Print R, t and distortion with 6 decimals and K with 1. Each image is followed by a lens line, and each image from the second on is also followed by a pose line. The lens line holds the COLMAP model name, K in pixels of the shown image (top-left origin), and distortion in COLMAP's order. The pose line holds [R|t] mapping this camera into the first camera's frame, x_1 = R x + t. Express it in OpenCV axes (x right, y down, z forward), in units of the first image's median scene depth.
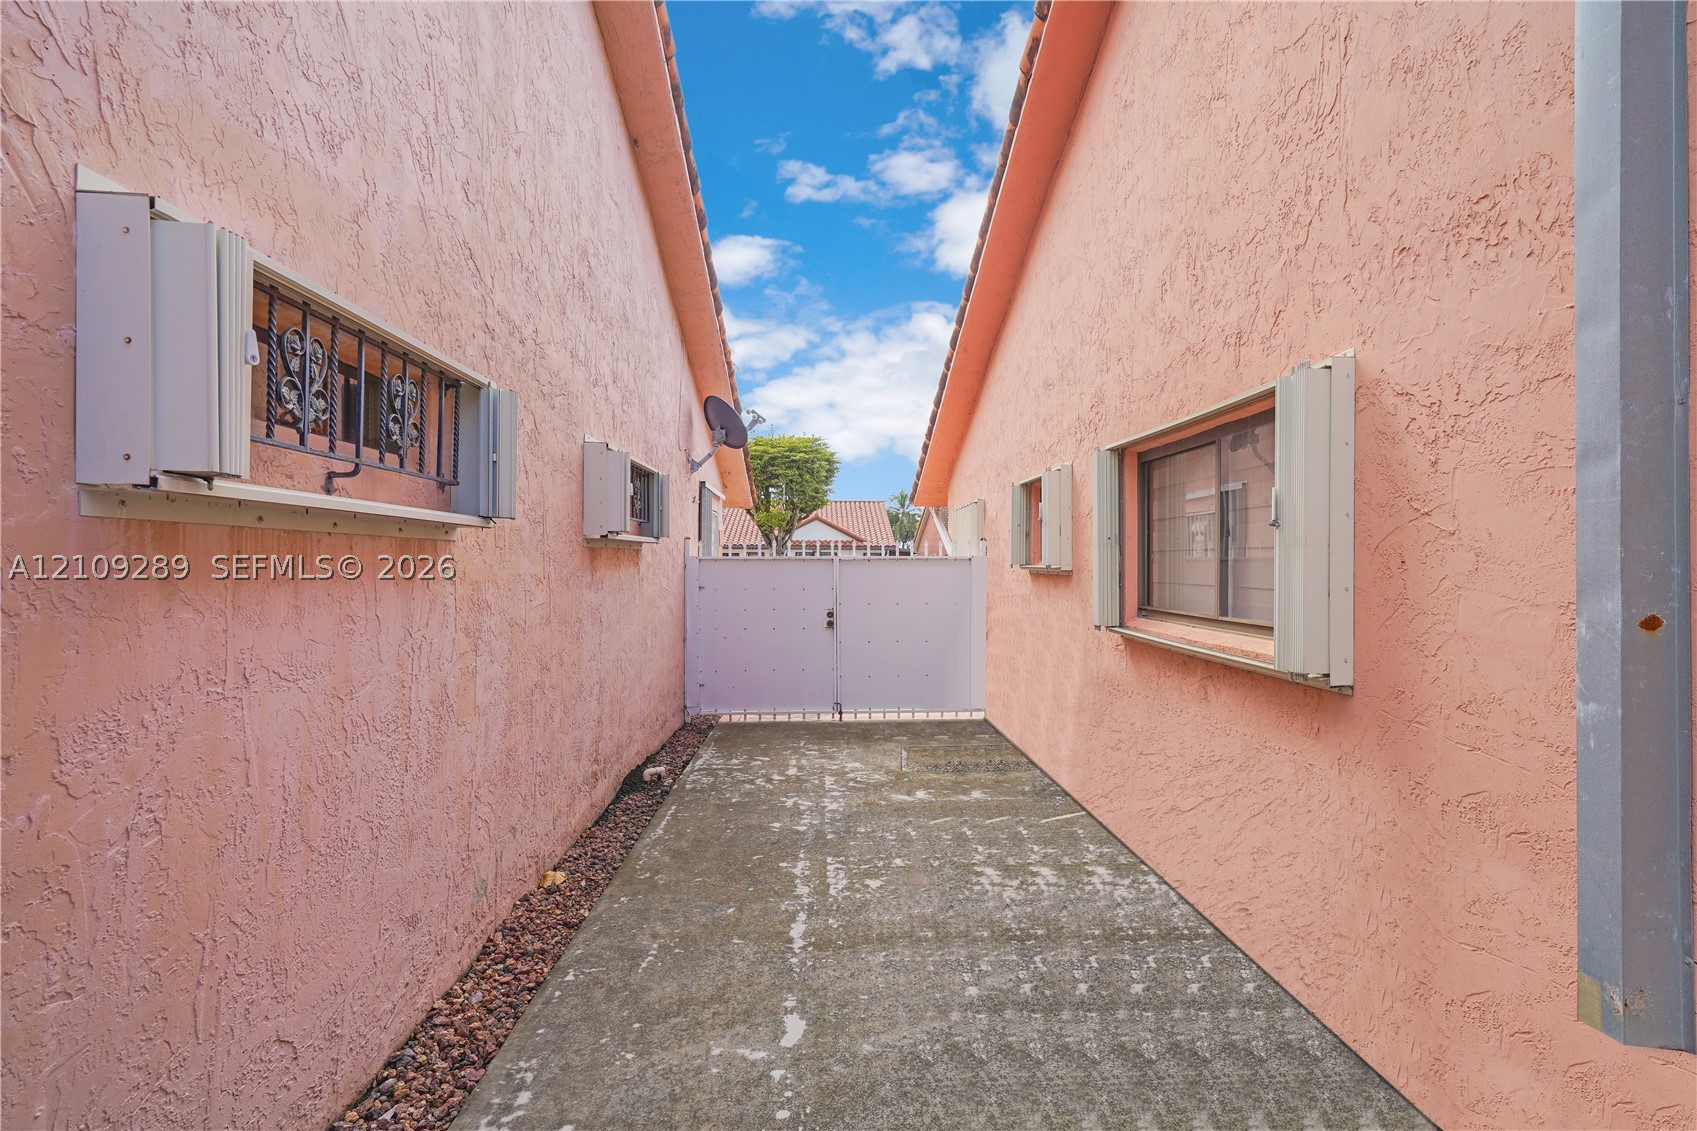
lens RADIAL K [[886.3, 0, 849.7], [0, 886.3, 565.3], [0, 0, 1]] dist [0.000881, 0.000039]
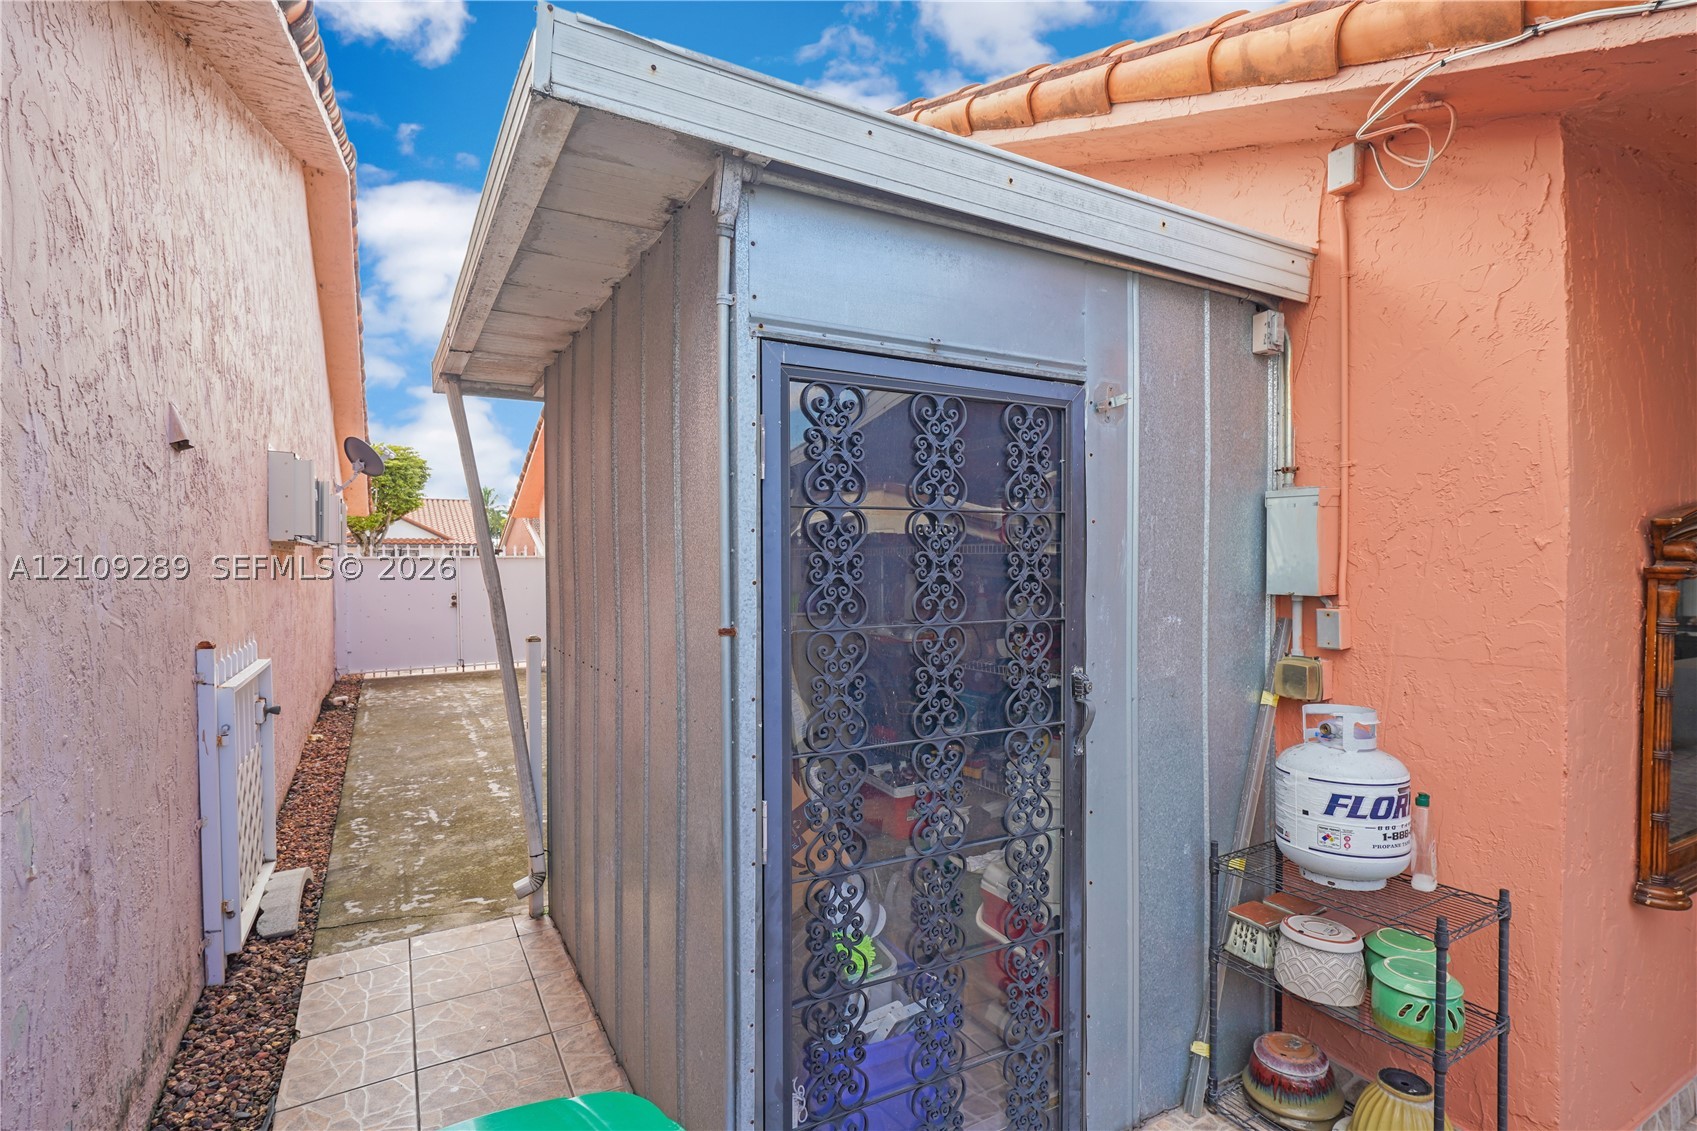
lens RADIAL K [[842.3, 0, 850.4], [0, 842.3, 570.3], [0, 0, 1]] dist [0.001514, -0.000111]
pose [[0.892256, -0.016292, 0.451237, -0.060737], [0.010926, 0.999835, 0.014495, -0.000148], [-0.451399, -0.008003, 0.892287, -0.466505]]
